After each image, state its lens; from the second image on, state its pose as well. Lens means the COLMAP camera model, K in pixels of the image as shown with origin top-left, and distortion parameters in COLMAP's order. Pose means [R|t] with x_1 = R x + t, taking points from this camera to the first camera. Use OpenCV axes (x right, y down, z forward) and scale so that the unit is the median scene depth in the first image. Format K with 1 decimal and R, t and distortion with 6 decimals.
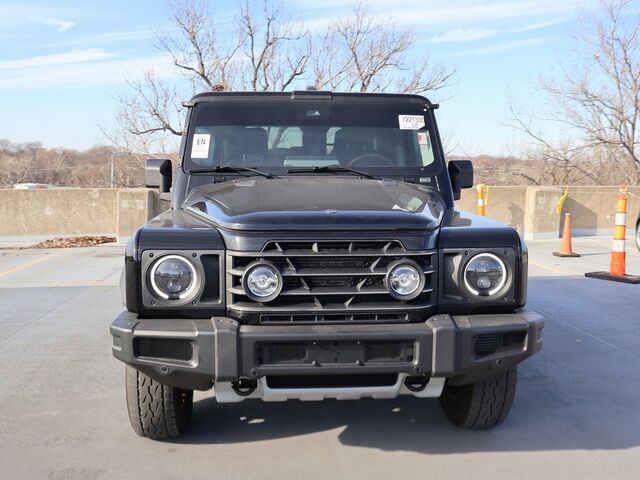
lens RADIAL K [[659.5, 0, 331.4], [0, 659.5, 241.1], [0, 0, 1]] dist [0.004231, 0.005135]
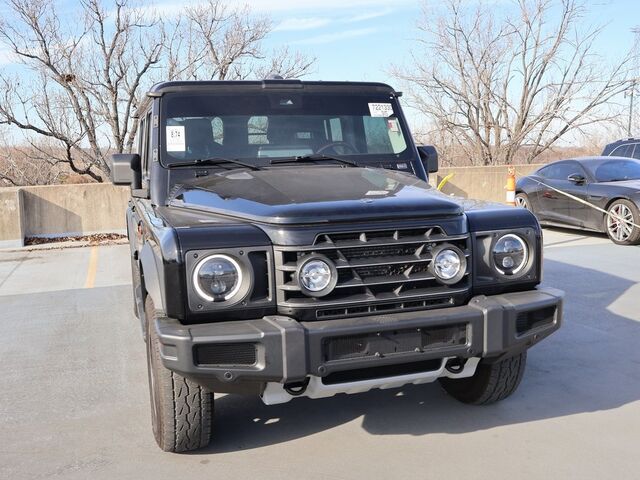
lens RADIAL K [[661.3, 0, 317.5], [0, 661.3, 229.2], [0, 0, 1]] dist [0.003336, -0.006957]
pose [[0.975842, -0.054539, 0.211562, -0.284090], [0.054787, 0.998487, 0.004692, -0.010709], [-0.211498, 0.007012, 0.977353, 0.043203]]
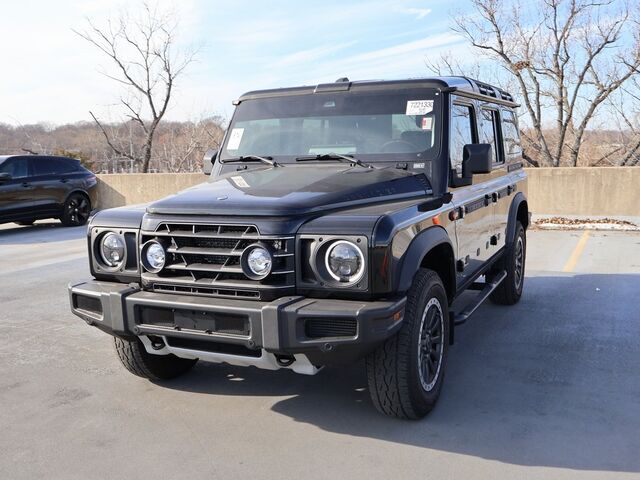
lens RADIAL K [[659.5, 0, 331.4], [0, 659.5, 241.1], [0, 0, 1]] dist [0.004231, 0.005135]
pose [[0.871477, 0.044005, -0.488458, 0.712744], [-0.029054, 0.998850, 0.038149, -0.019941], [0.489575, -0.019054, 0.871753, 0.099965]]
